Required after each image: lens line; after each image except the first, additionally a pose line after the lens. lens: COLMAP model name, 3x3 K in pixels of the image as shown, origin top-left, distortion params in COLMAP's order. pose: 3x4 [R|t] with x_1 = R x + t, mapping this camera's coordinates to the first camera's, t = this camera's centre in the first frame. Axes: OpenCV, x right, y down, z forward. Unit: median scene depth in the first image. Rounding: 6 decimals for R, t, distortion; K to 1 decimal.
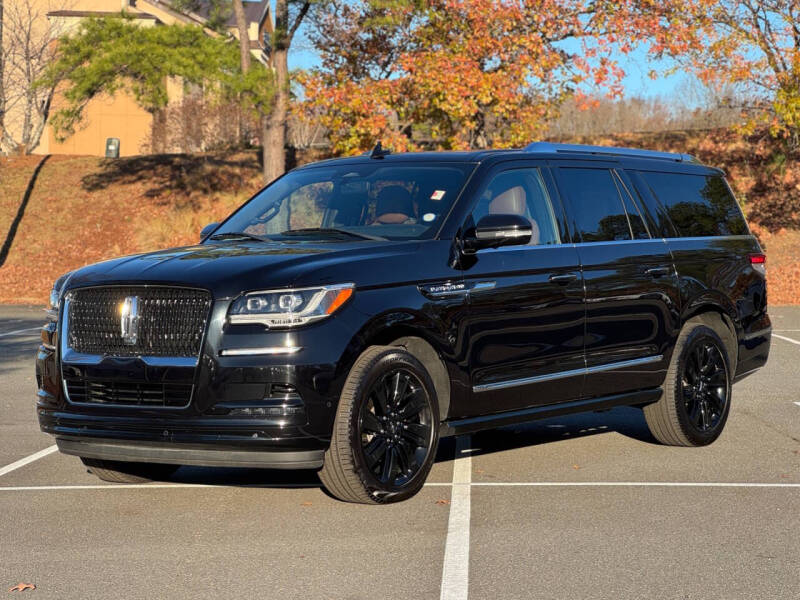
lens RADIAL K [[1863.5, 0, 383.0], [0, 1863.5, 270.7], [0, 0, 1]] dist [0.269868, 0.000000]
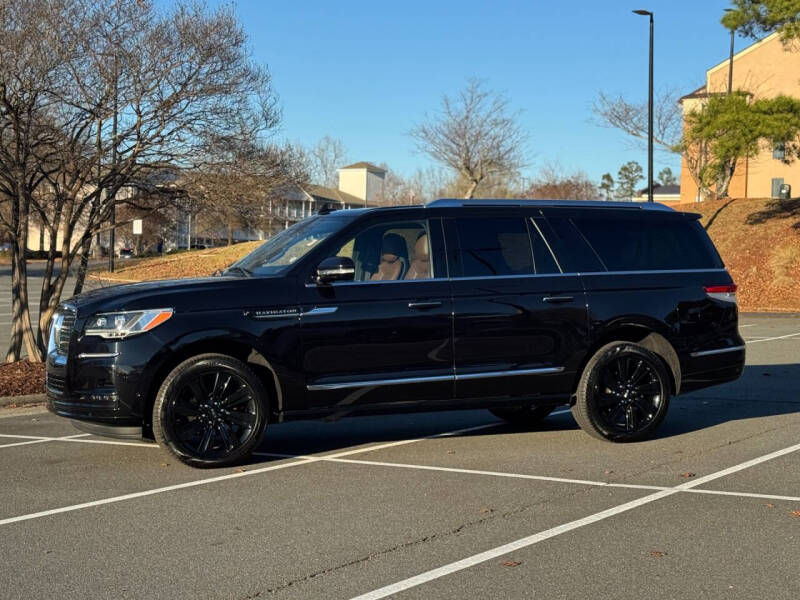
lens RADIAL K [[1351.0, 0, 398.9], [0, 1351.0, 313.1], [0, 0, 1]] dist [0.139010, 0.000000]
pose [[0.861206, 0.018450, -0.507921, 0.505230], [-0.006563, 0.999661, 0.025184, -0.012491], [0.508214, -0.018355, 0.861035, 0.175168]]
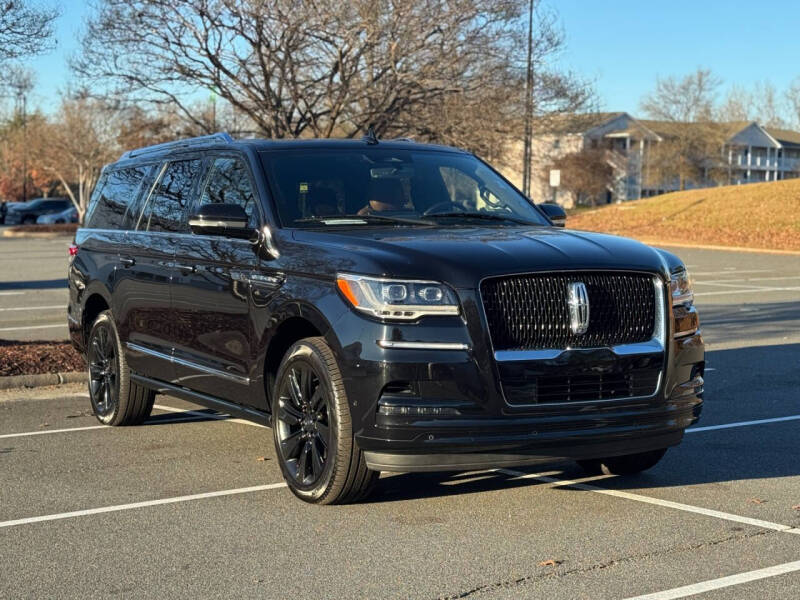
lens RADIAL K [[1404.9, 0, 393.1], [0, 1404.9, 318.3], [0, 0, 1]] dist [0.166061, 0.000000]
pose [[0.649154, 0.055309, -0.758643, 0.532898], [-0.011240, 0.997942, 0.063137, -0.013028], [0.760574, -0.032458, 0.648440, 0.387132]]
